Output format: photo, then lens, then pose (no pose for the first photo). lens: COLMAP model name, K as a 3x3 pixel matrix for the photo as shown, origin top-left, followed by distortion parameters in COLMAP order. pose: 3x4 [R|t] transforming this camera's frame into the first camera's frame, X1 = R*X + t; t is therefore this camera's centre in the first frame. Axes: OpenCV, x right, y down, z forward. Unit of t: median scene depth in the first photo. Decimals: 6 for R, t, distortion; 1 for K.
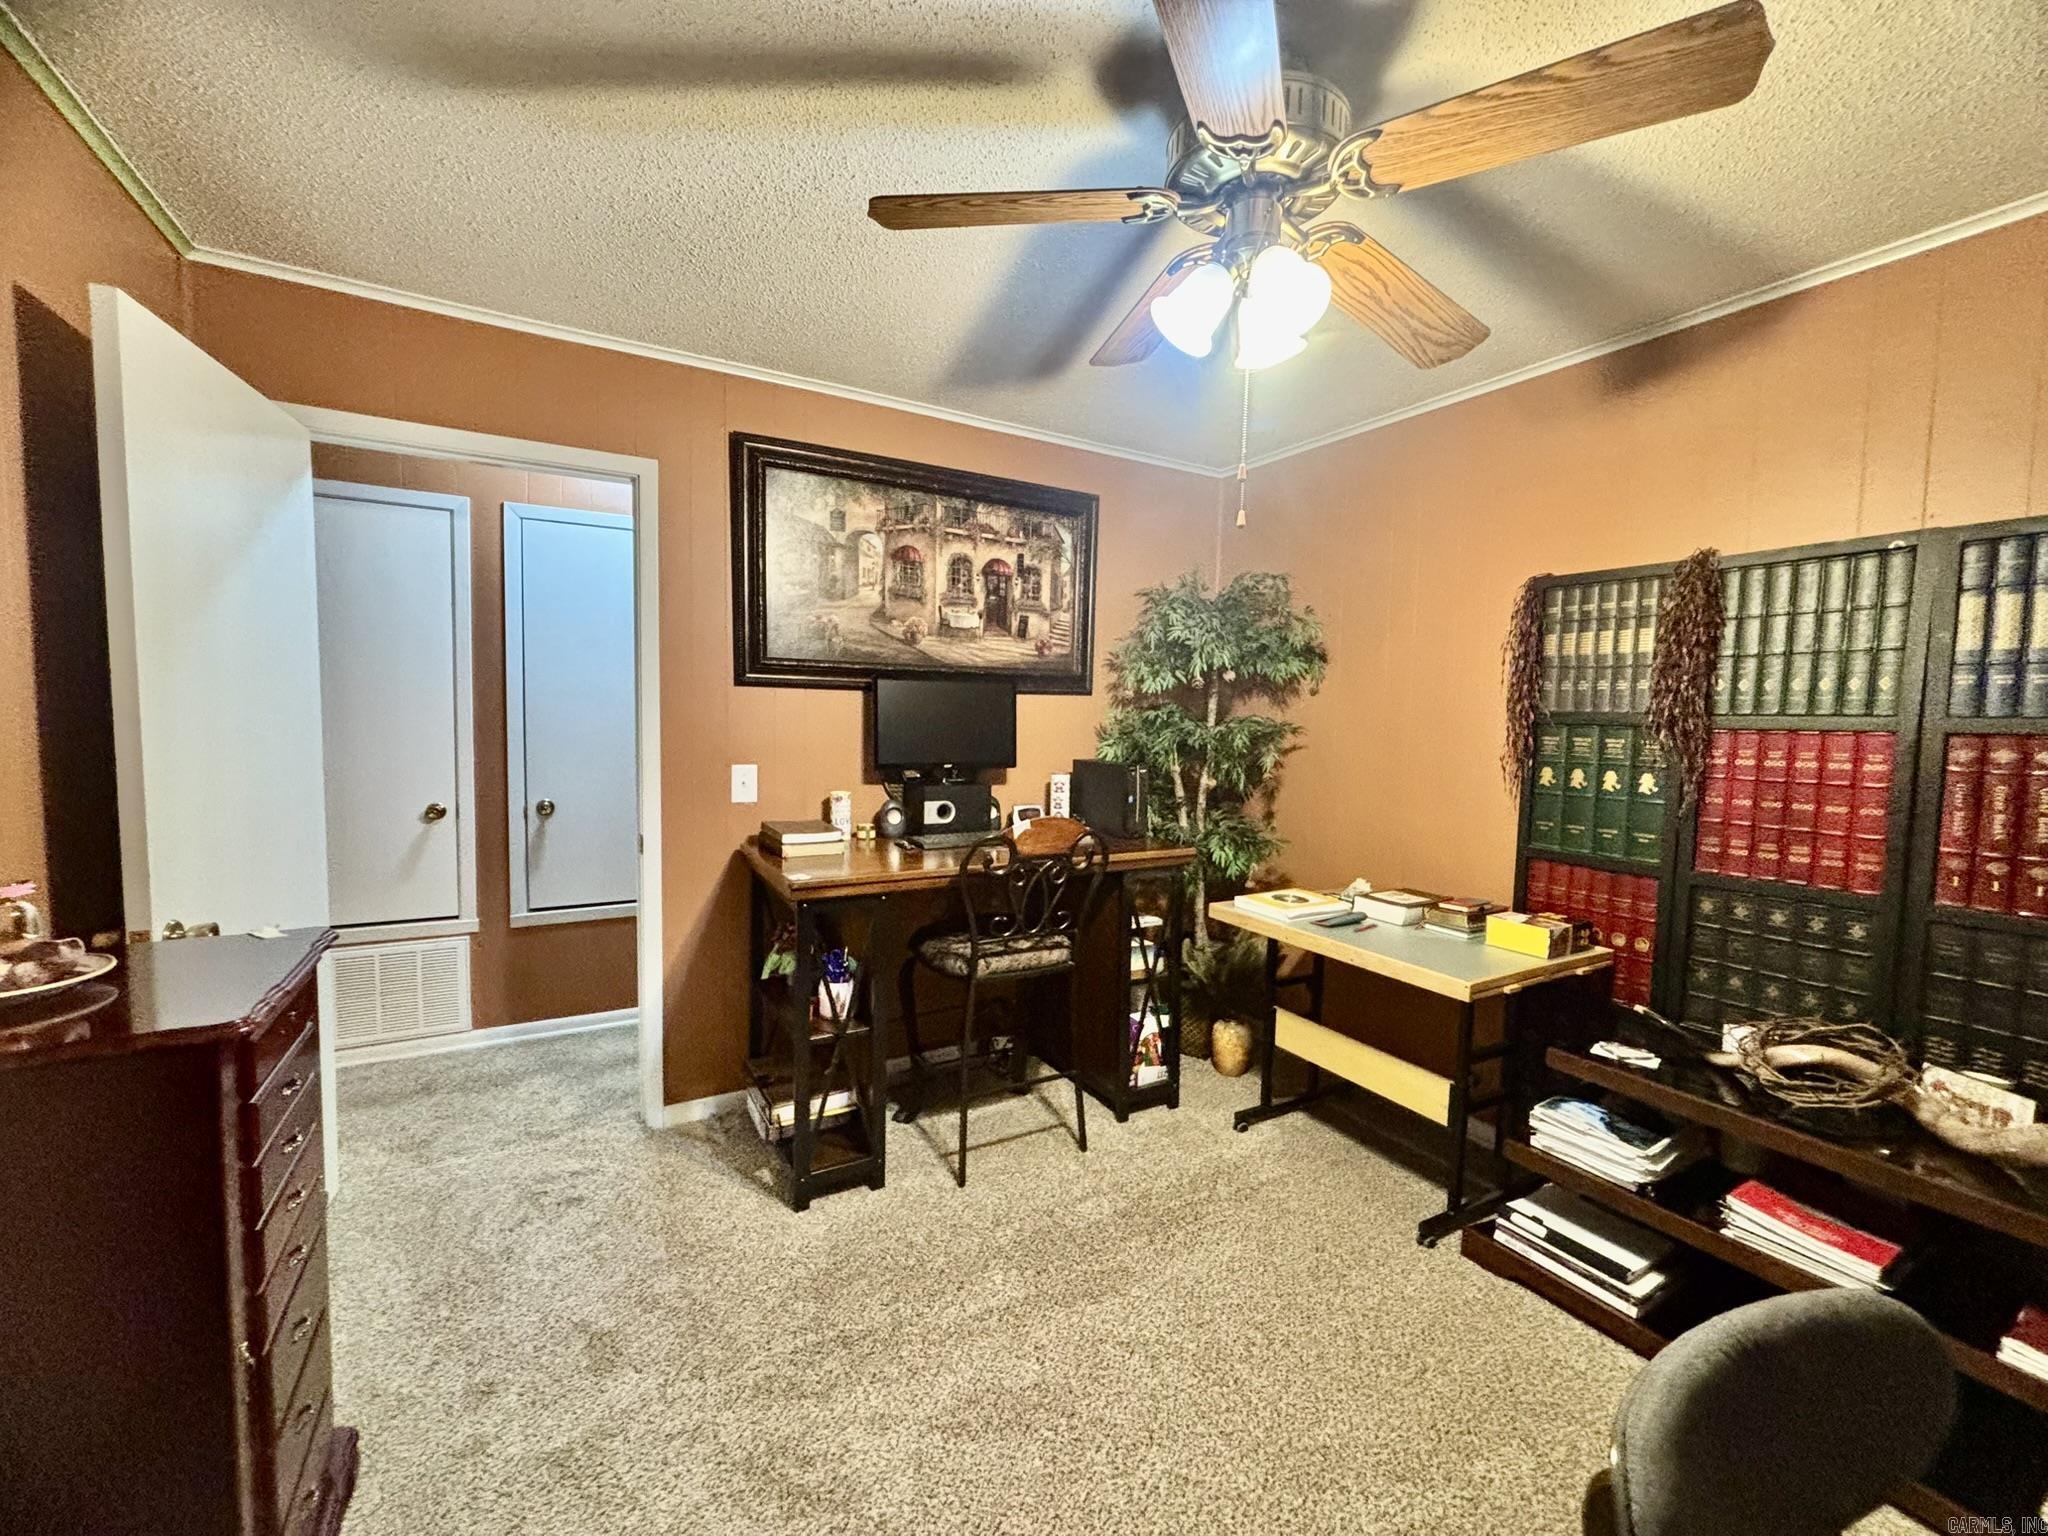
lens RADIAL K [[835.6, 0, 1027.1], [0, 835.6, 768.8], [0, 0, 1]] dist [-0.000414, 0.000192]
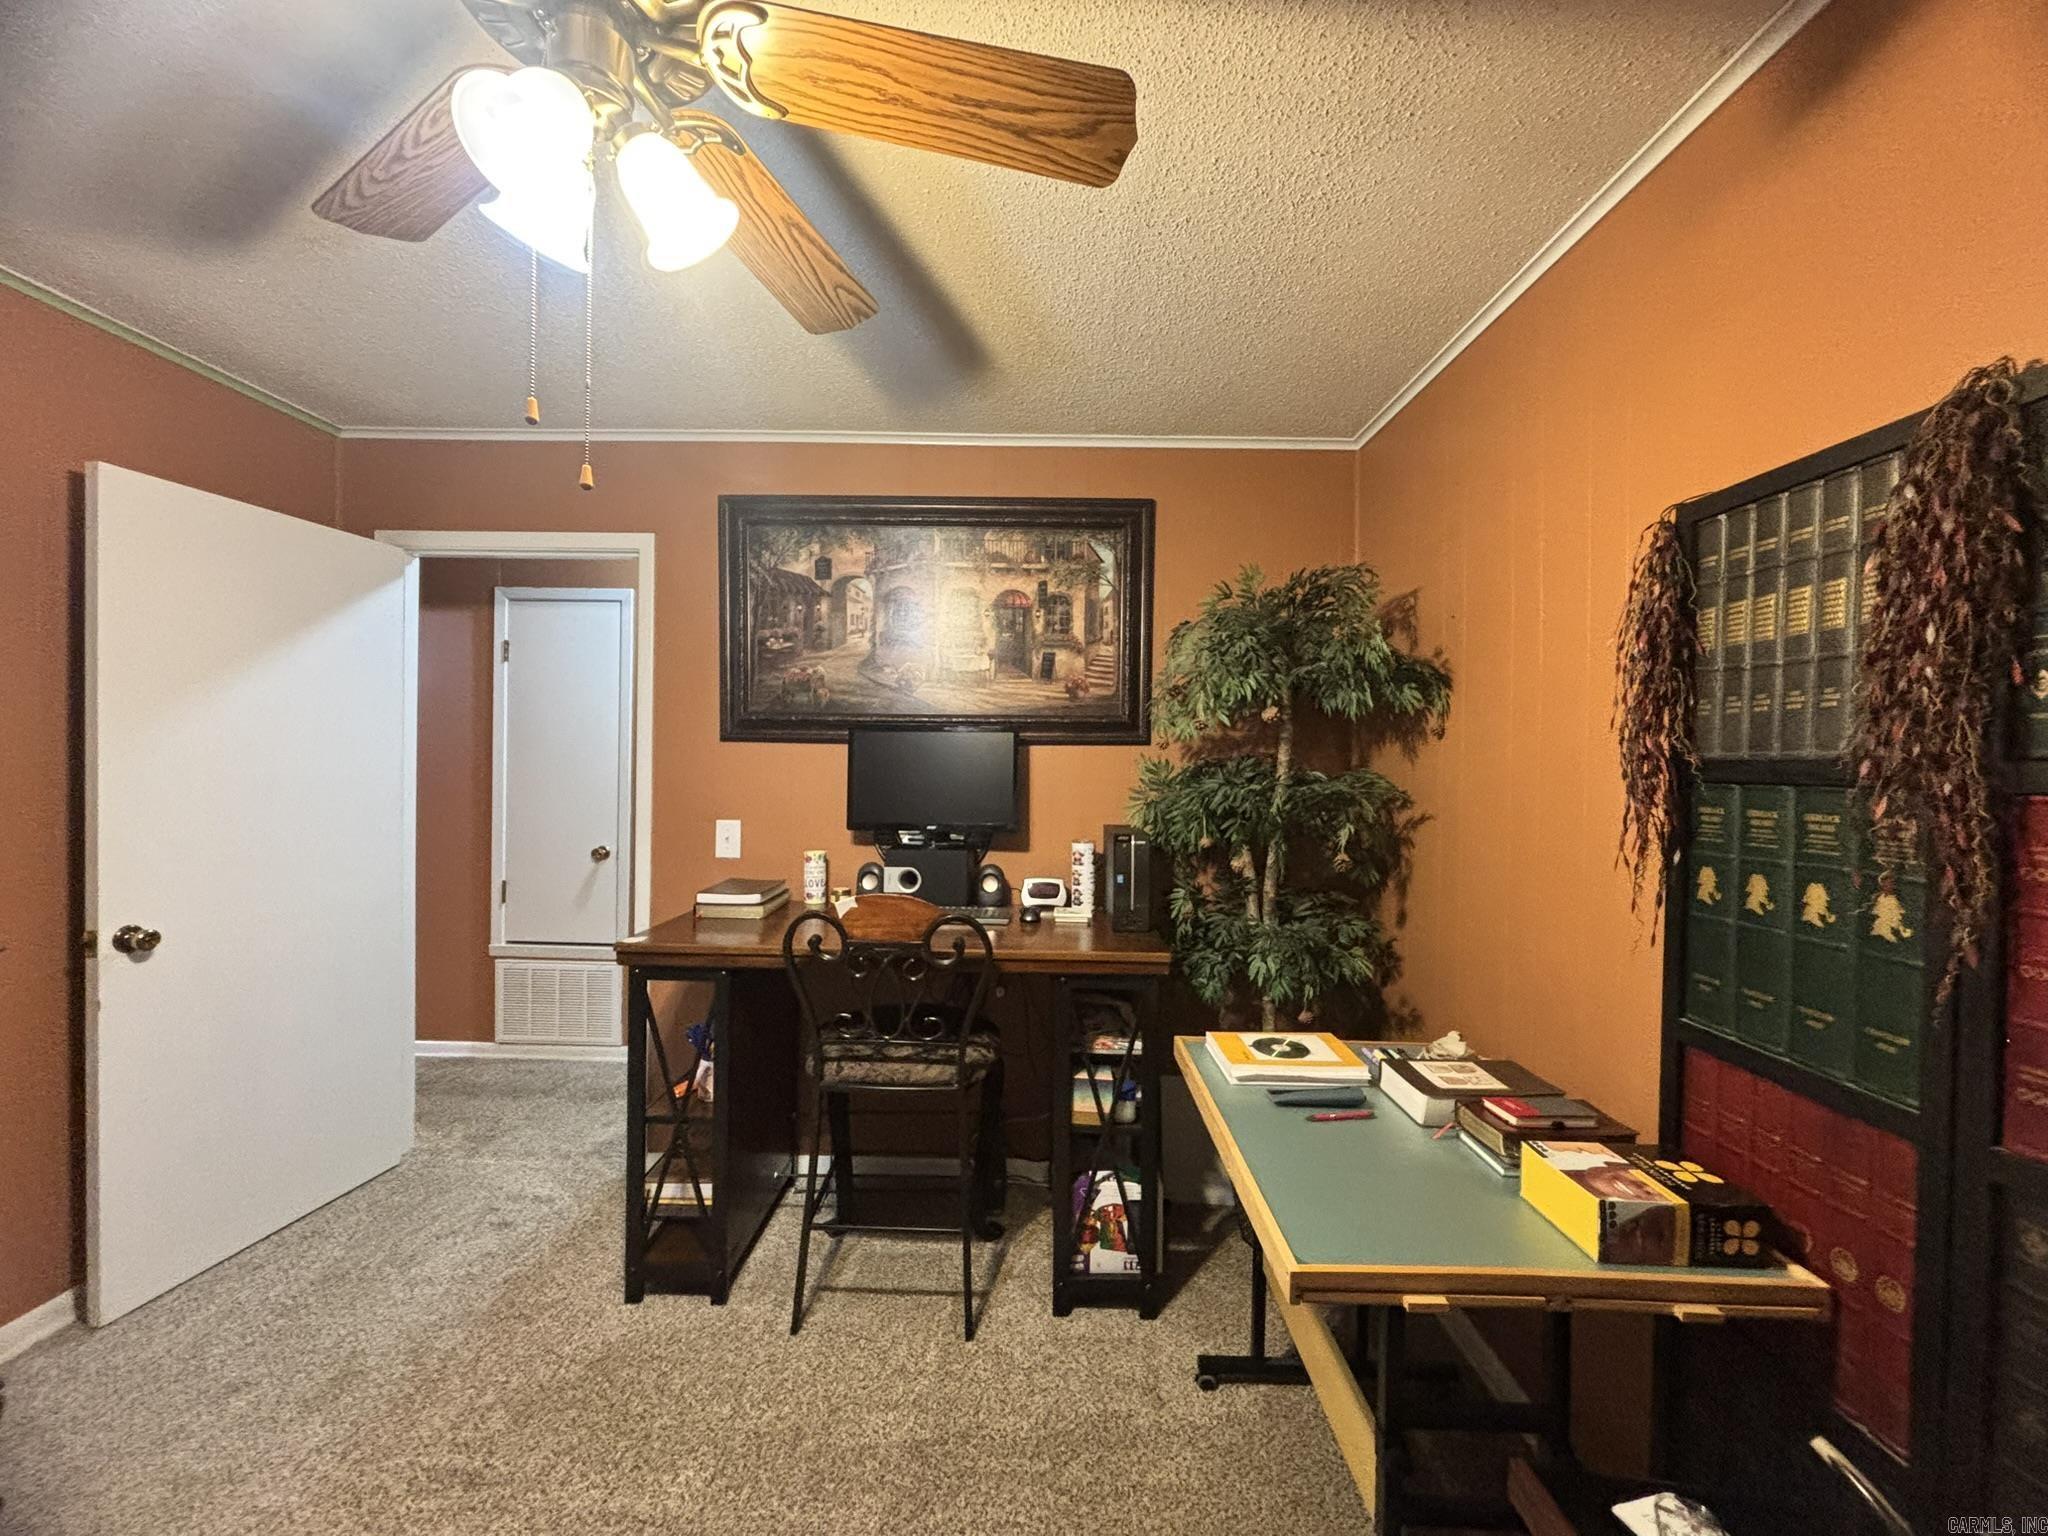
lens RADIAL K [[834.2, 0, 1030.0], [0, 834.2, 765.6], [0, 0, 1]] dist [-0.022584, 0.009864]
pose [[0.859596, -0.006887, -0.510929, 0.459678], [-0.031949, 0.997228, -0.067195, -0.014365], [0.509975, 0.074085, 0.856993, 0.313283]]
